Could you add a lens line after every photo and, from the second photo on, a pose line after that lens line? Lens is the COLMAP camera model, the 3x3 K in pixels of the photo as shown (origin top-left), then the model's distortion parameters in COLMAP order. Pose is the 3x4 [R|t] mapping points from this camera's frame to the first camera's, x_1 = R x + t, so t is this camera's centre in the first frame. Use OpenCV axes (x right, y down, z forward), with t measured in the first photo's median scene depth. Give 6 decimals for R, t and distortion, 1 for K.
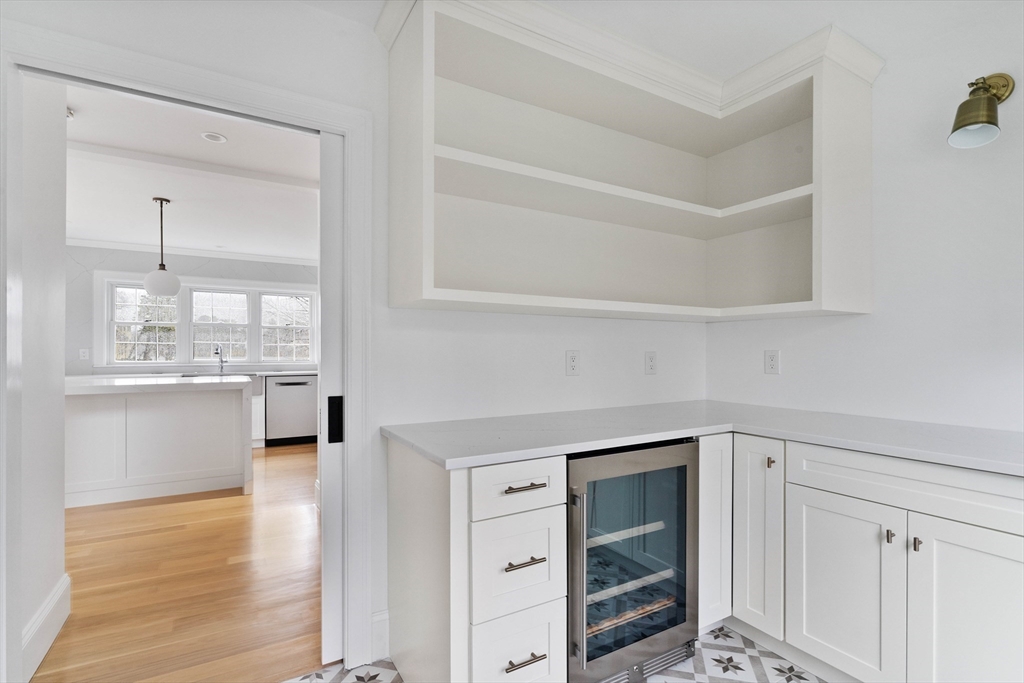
lens RADIAL K [[487.6, 0, 514.3], [0, 487.6, 354.1], [0, 0, 1]] dist [-0.000889, 0.000093]
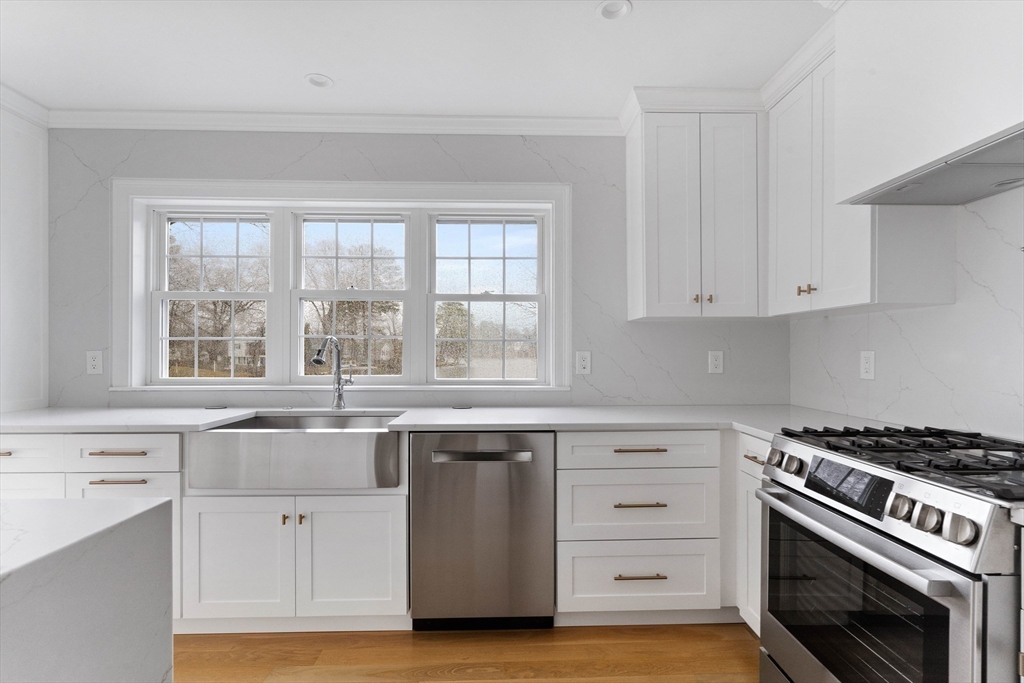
lens RADIAL K [[487.6, 0, 514.3], [0, 487.6, 354.1], [0, 0, 1]] dist [-0.000889, 0.000093]
pose [[0.874660, 0.001699, -0.484733, -0.274364], [-0.003247, 0.999992, -0.002354, -0.007326], [0.484726, 0.003632, 0.874659, 0.716643]]
